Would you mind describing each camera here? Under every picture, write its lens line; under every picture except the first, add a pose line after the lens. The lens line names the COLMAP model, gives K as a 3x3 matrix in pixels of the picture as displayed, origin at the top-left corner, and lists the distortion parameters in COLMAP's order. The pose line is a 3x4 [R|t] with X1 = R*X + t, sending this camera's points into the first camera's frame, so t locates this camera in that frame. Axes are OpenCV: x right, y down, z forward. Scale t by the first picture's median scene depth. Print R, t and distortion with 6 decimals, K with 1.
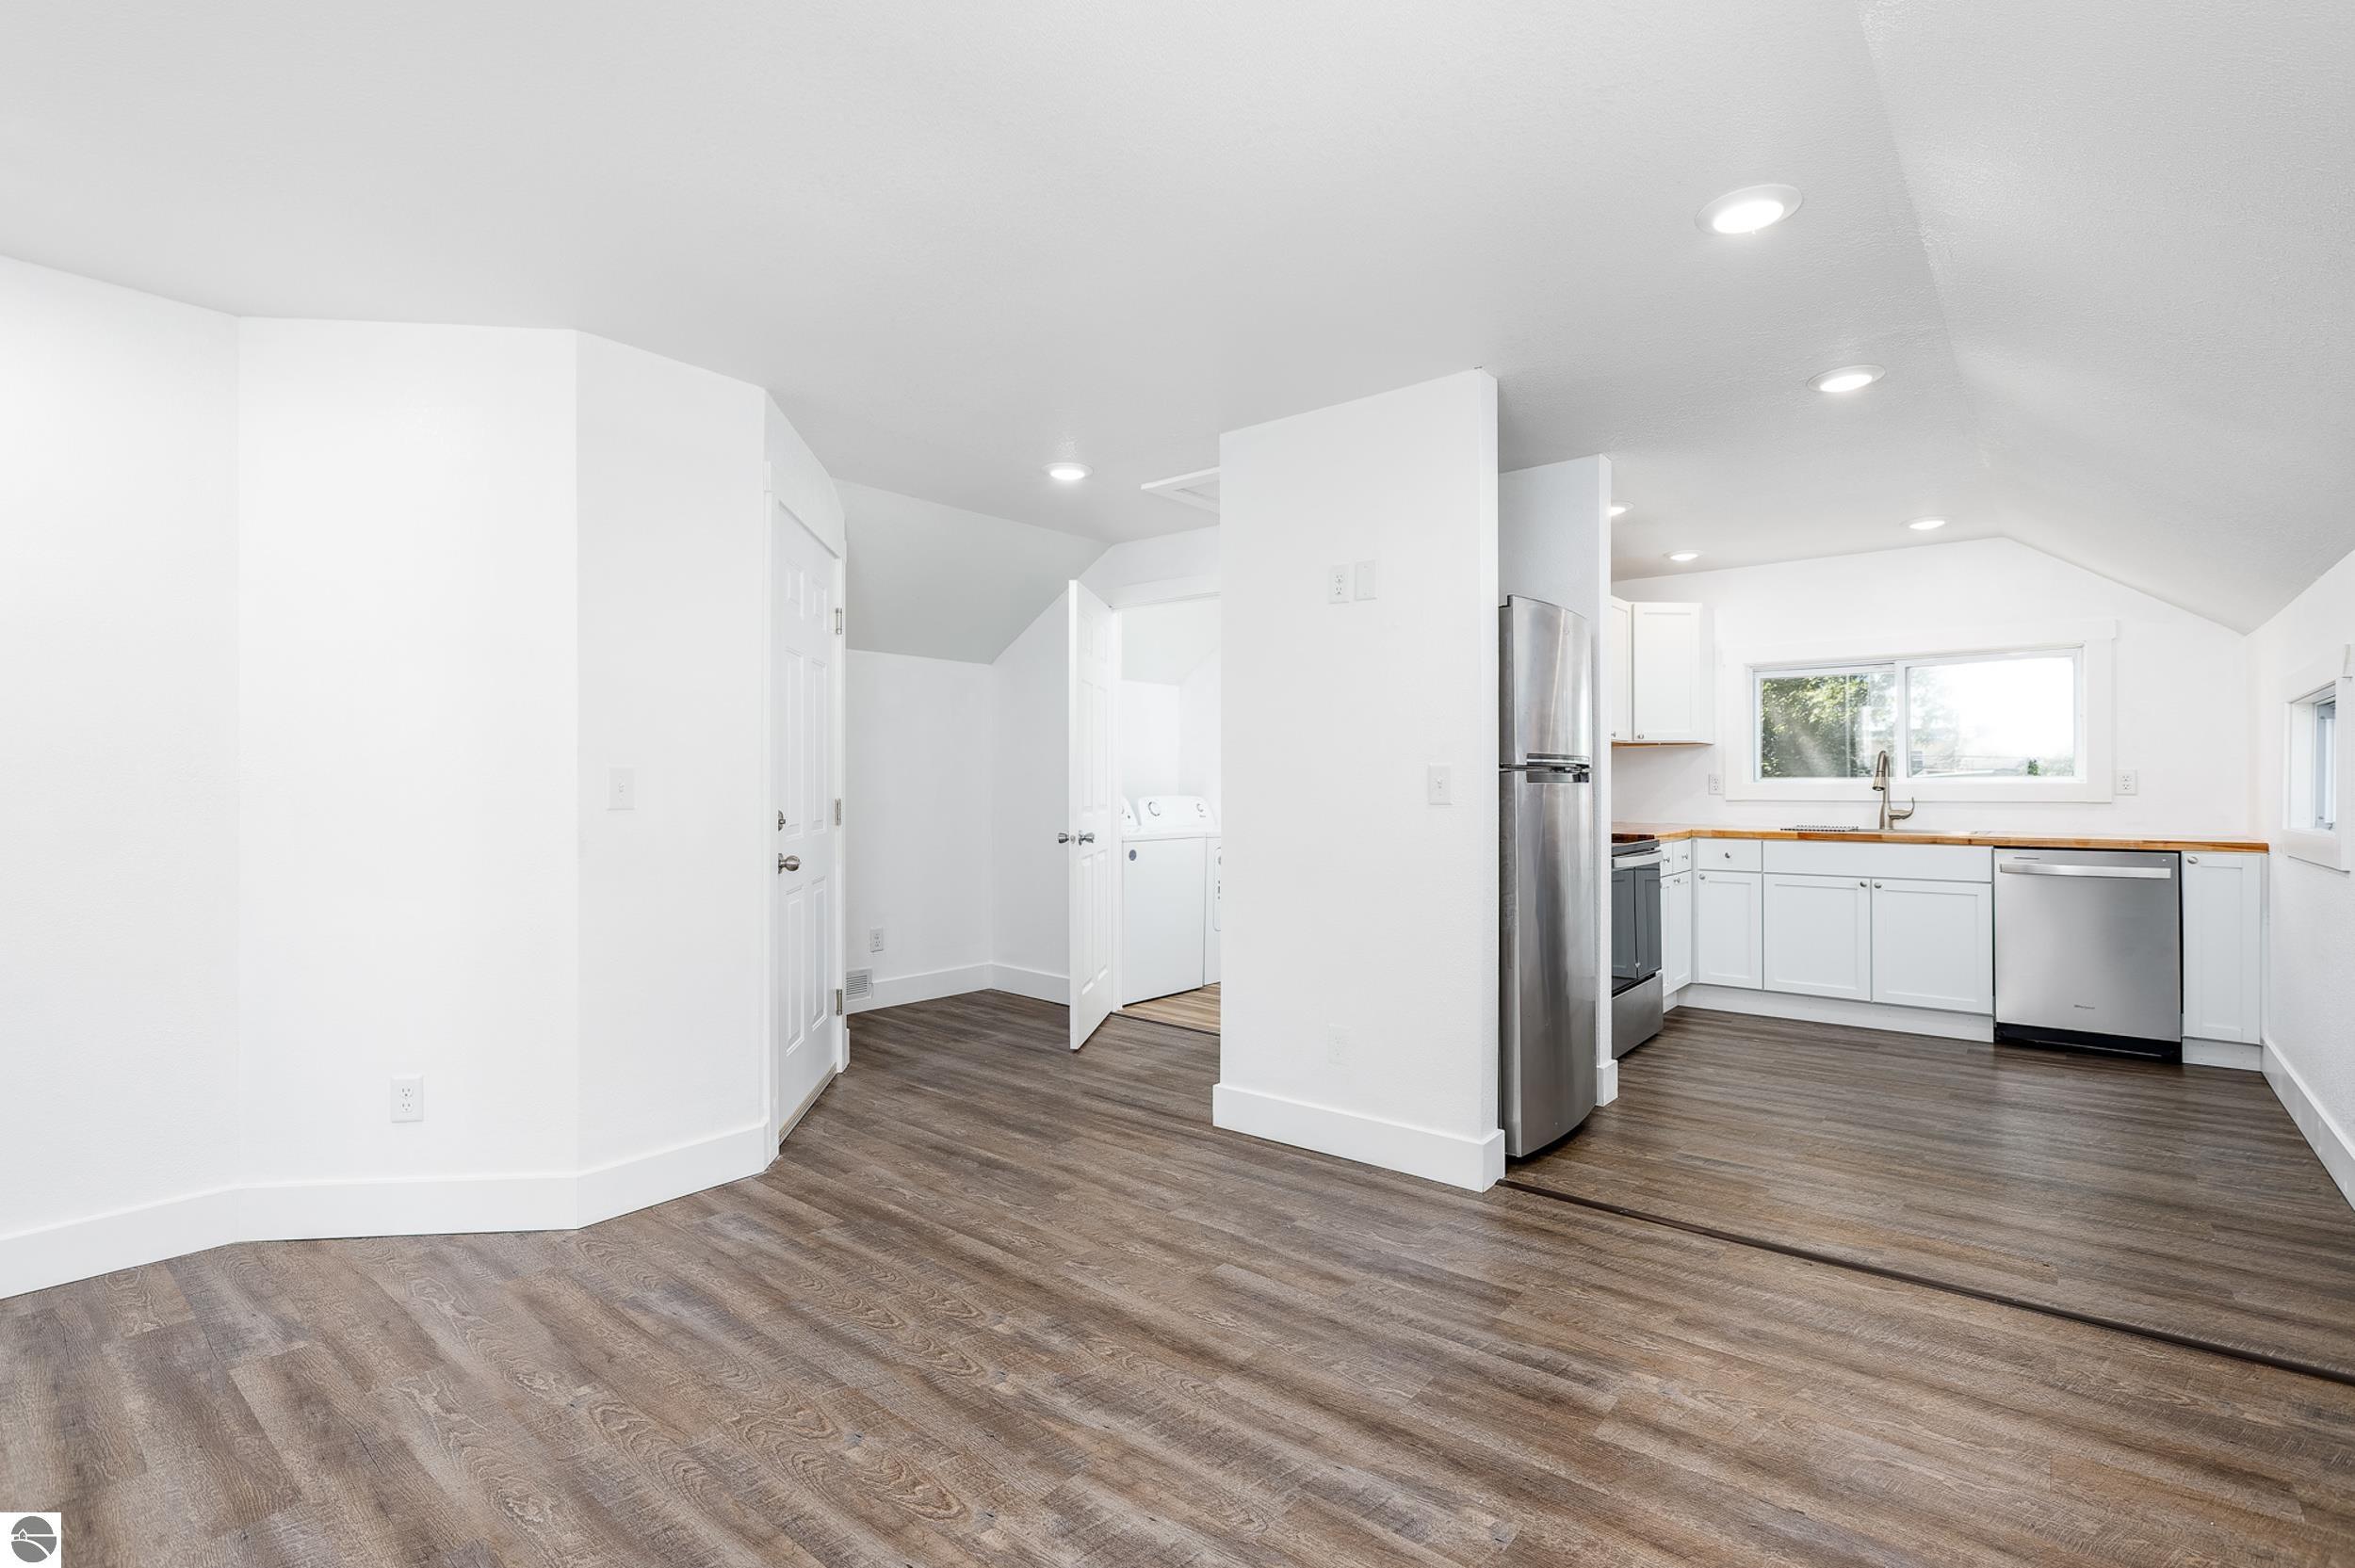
lens RADIAL K [[1079.4, 0, 1177.5], [0, 1079.4, 784.0], [0, 0, 1]] dist [0.002098, -0.000607]
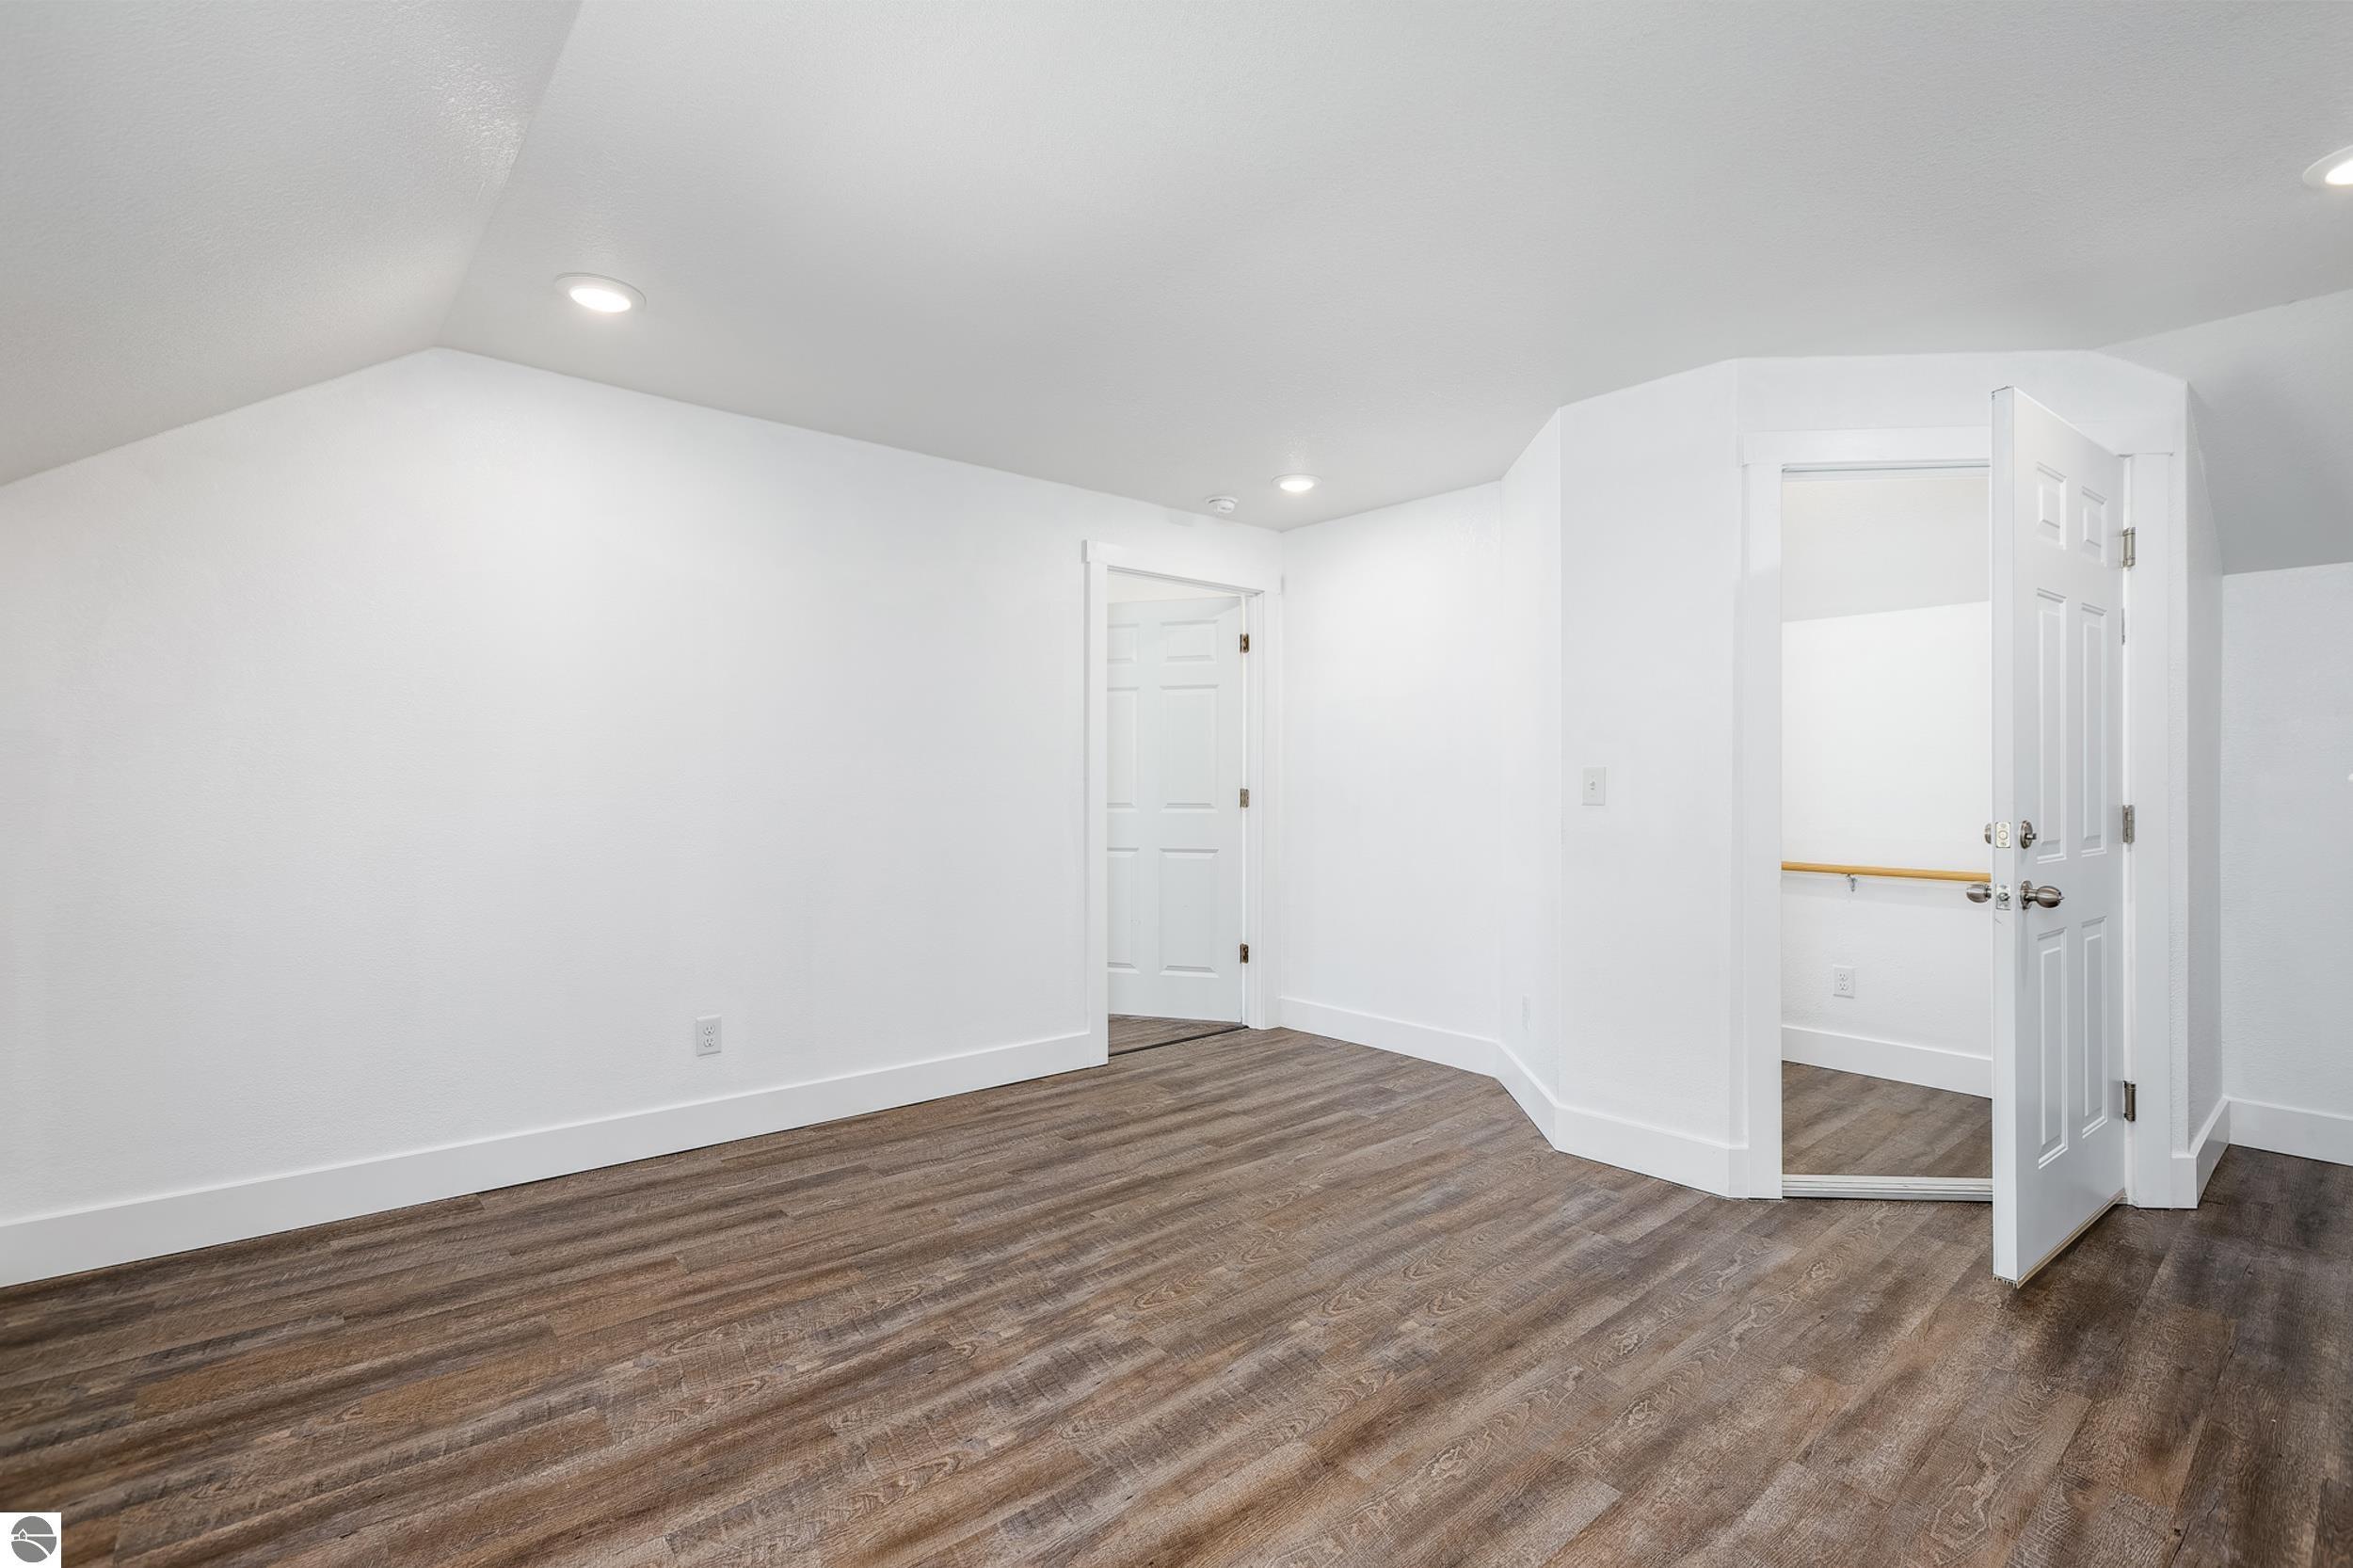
lens RADIAL K [[1078.7, 0, 1176.5], [0, 1078.7, 784.0], [0, 0, 1]] dist [0.002098, -0.000607]
pose [[-0.166843, 0.002097, -0.985981, 0.876936], [-0.004350, 0.999986, 0.002863, 0.000436], [0.985974, 0.004766, -0.166832, 0.971299]]
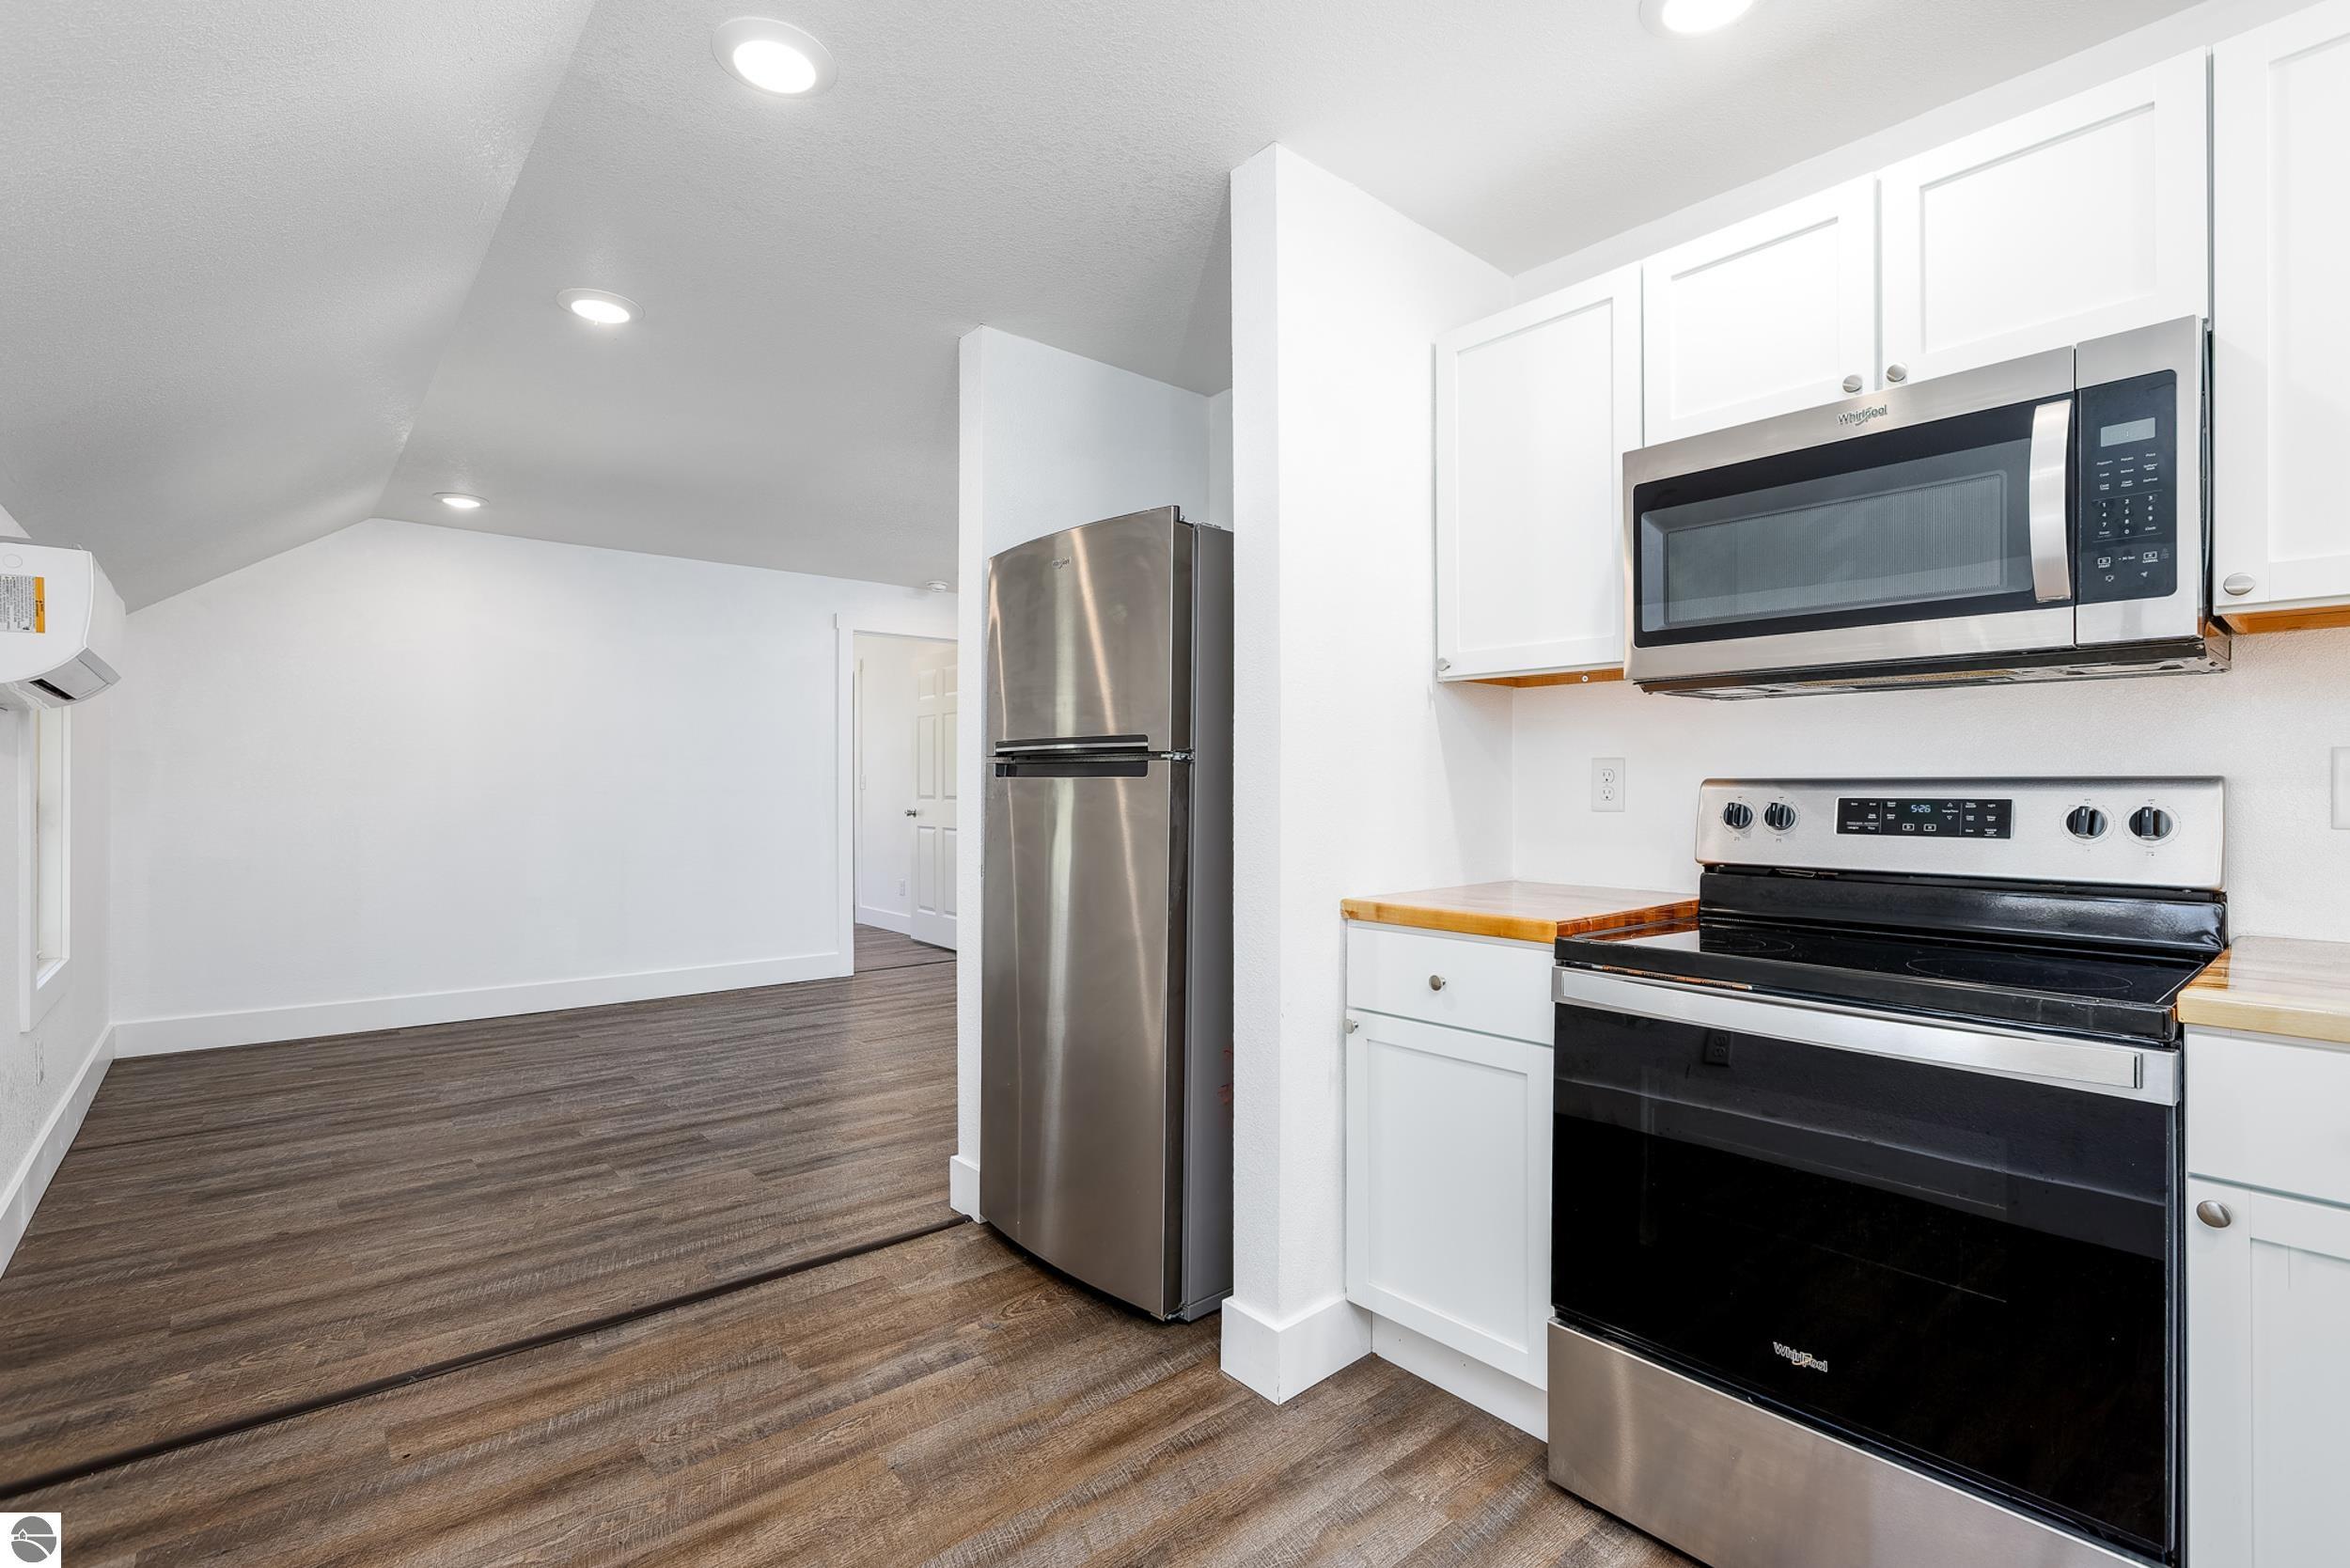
lens RADIAL K [[1077.3, 0, 1175.0], [0, 1077.3, 784.0], [0, 0, 1]] dist [0.002098, -0.000607]
pose [[-0.169323, 0.000494, -0.985561, 1.604482], [-0.007886, 0.999967, 0.001856, 0.002169], [0.985529, 0.008087, -0.169313, 1.828413]]
